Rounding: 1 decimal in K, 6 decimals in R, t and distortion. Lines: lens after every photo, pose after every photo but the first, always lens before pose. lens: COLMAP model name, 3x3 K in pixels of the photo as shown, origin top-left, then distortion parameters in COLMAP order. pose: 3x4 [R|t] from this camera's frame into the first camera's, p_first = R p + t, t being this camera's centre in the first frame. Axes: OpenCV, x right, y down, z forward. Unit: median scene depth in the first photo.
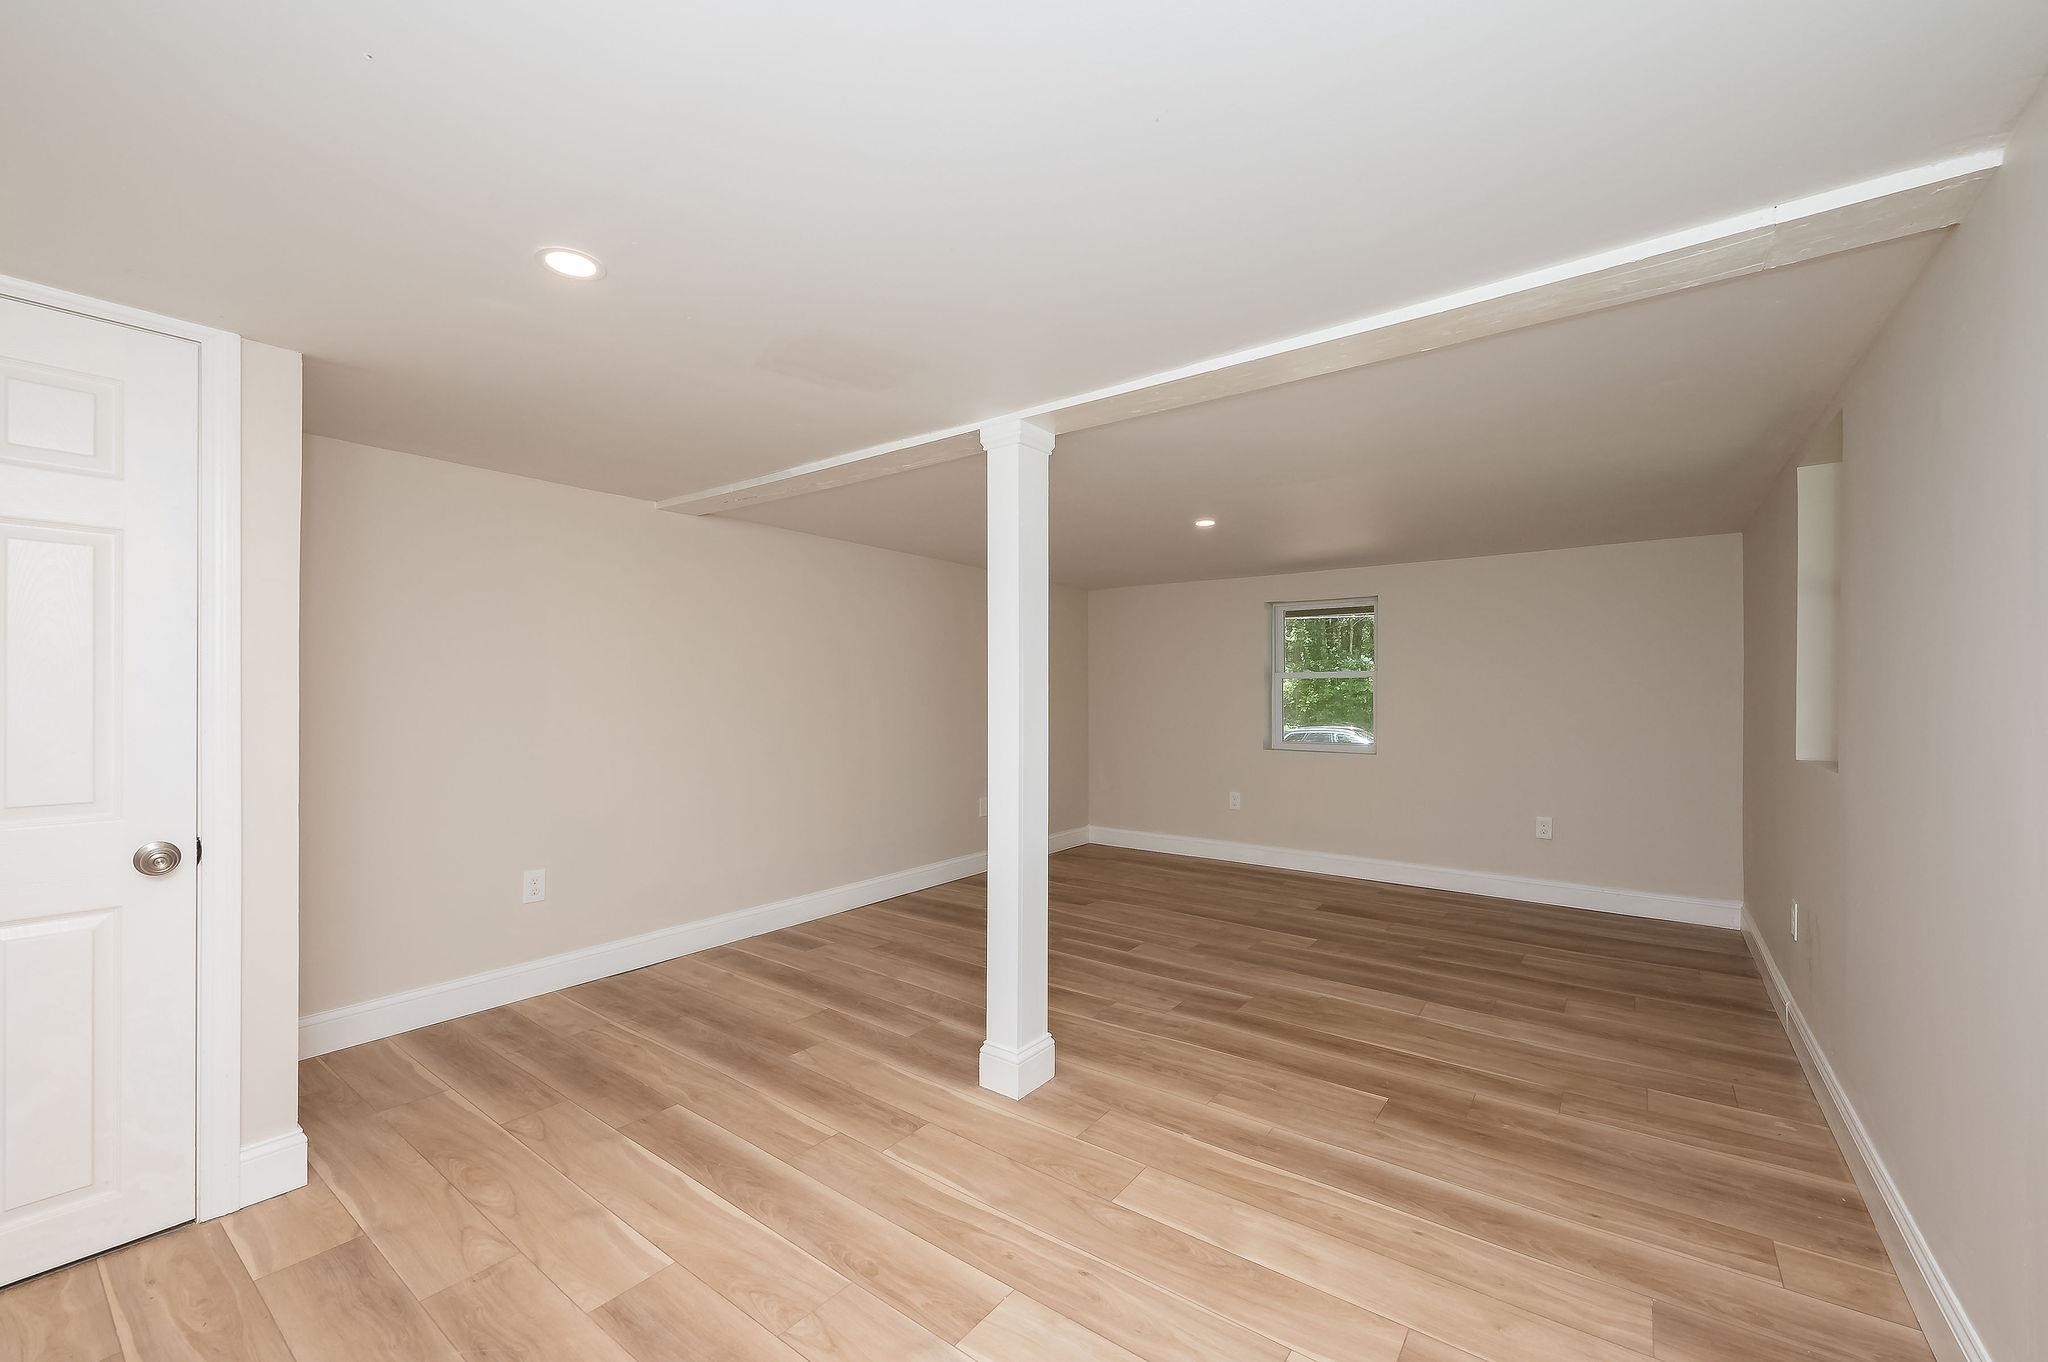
lens RADIAL K [[833.5, 0, 1023.3], [0, 833.5, 694.2], [0, 0, 1]] dist [-0.000981, -0.000080]
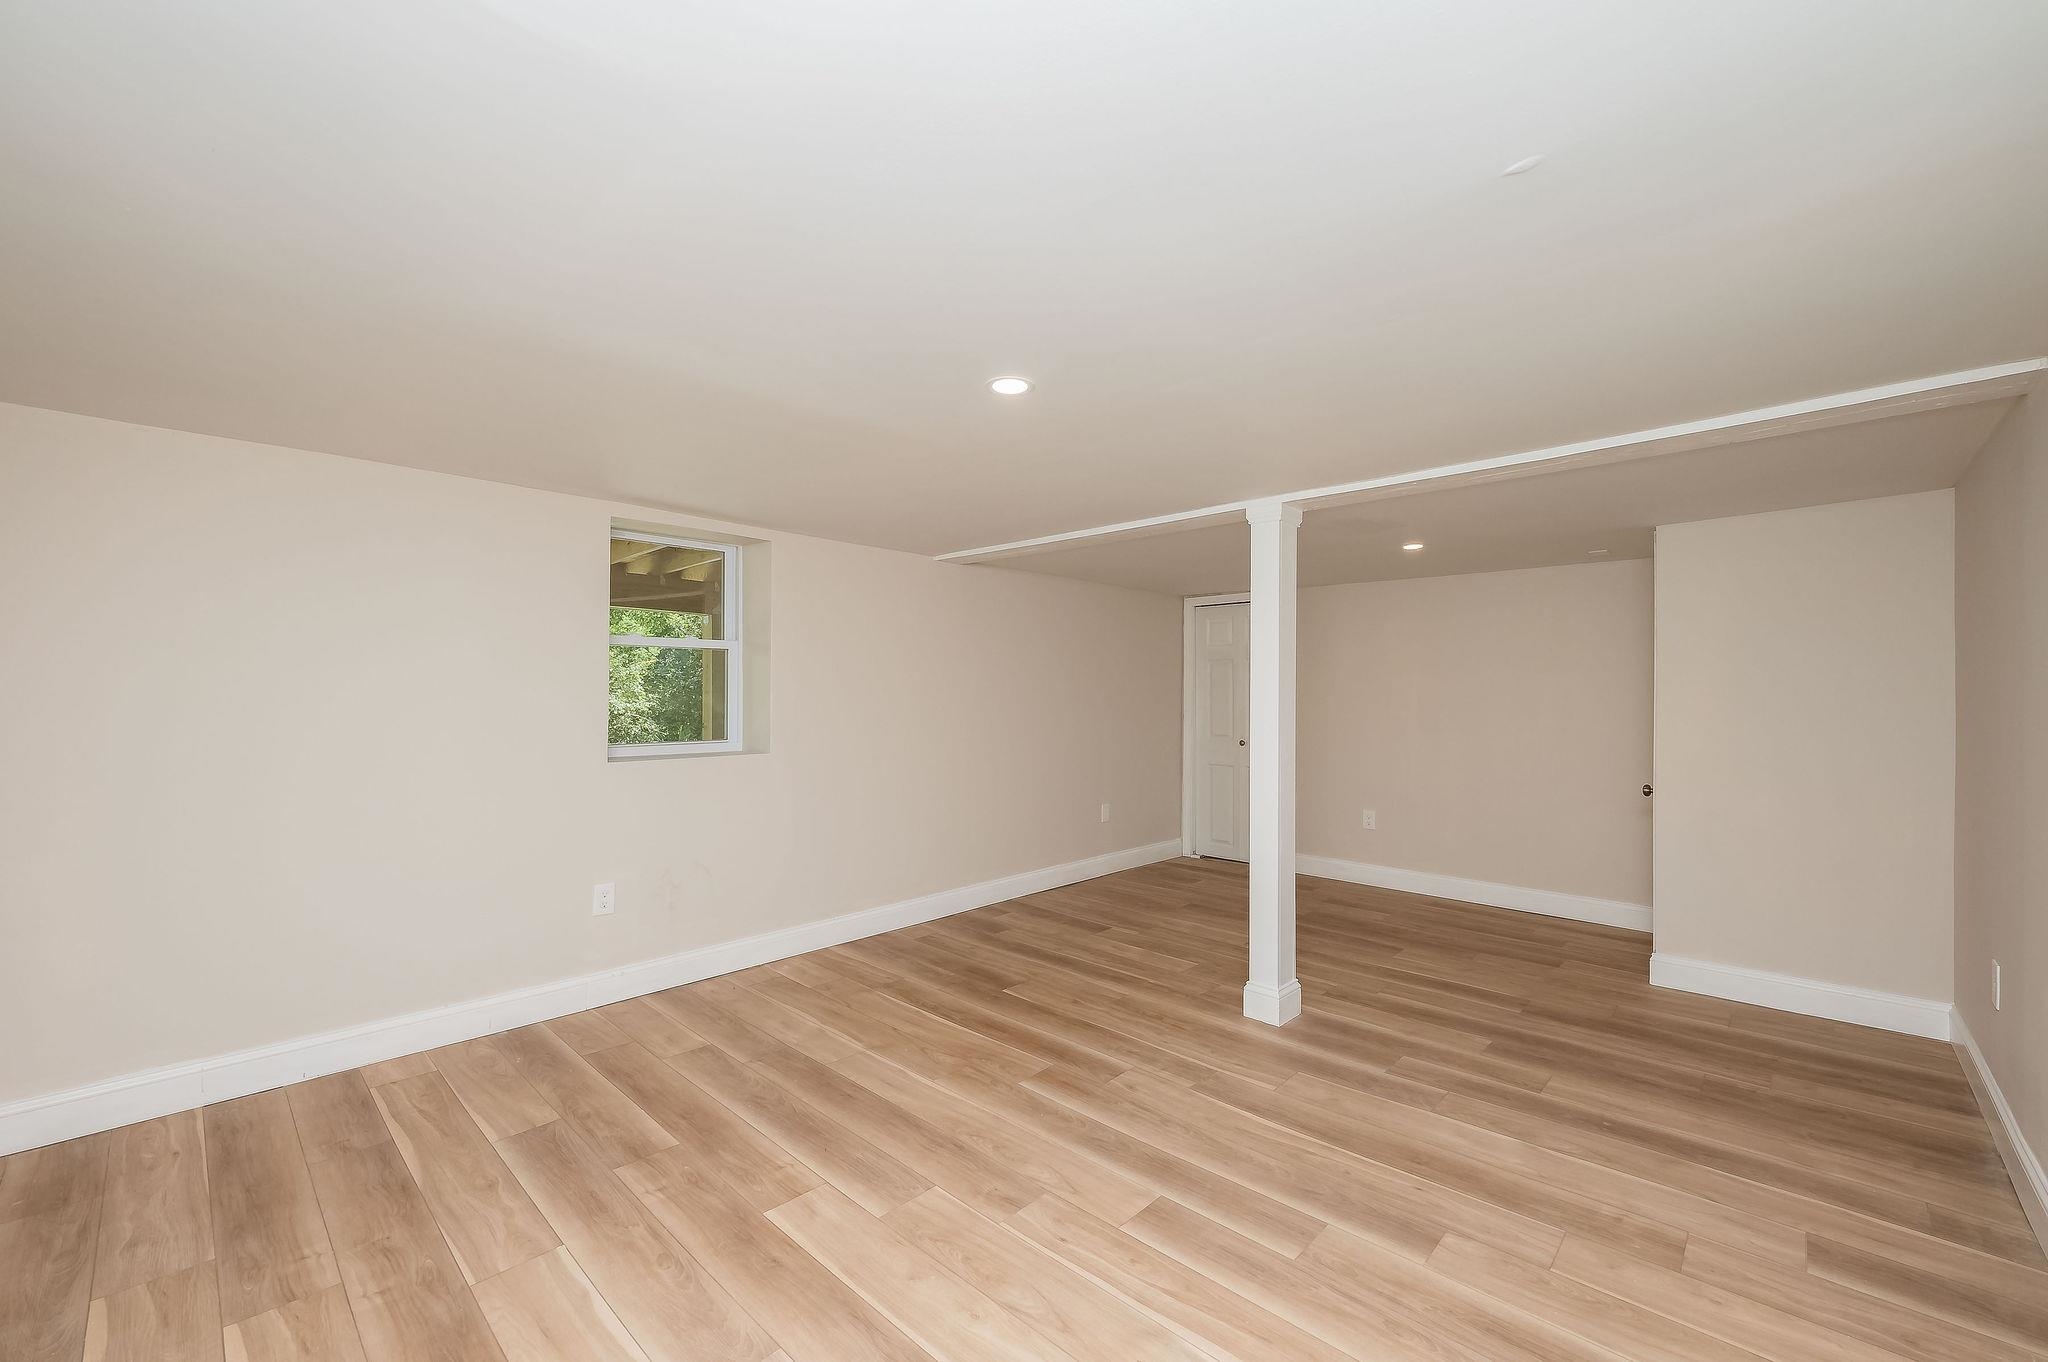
lens RADIAL K [[833.5, 0, 1023.3], [0, 833.5, 694.2], [0, 0, 1]] dist [-0.000981, -0.000080]
pose [[-0.993369, -0.006856, 0.114767, 0.192187], [-0.007159, 0.999972, -0.002230, -0.018384], [-0.114748, -0.003037, -0.993390, 1.941863]]
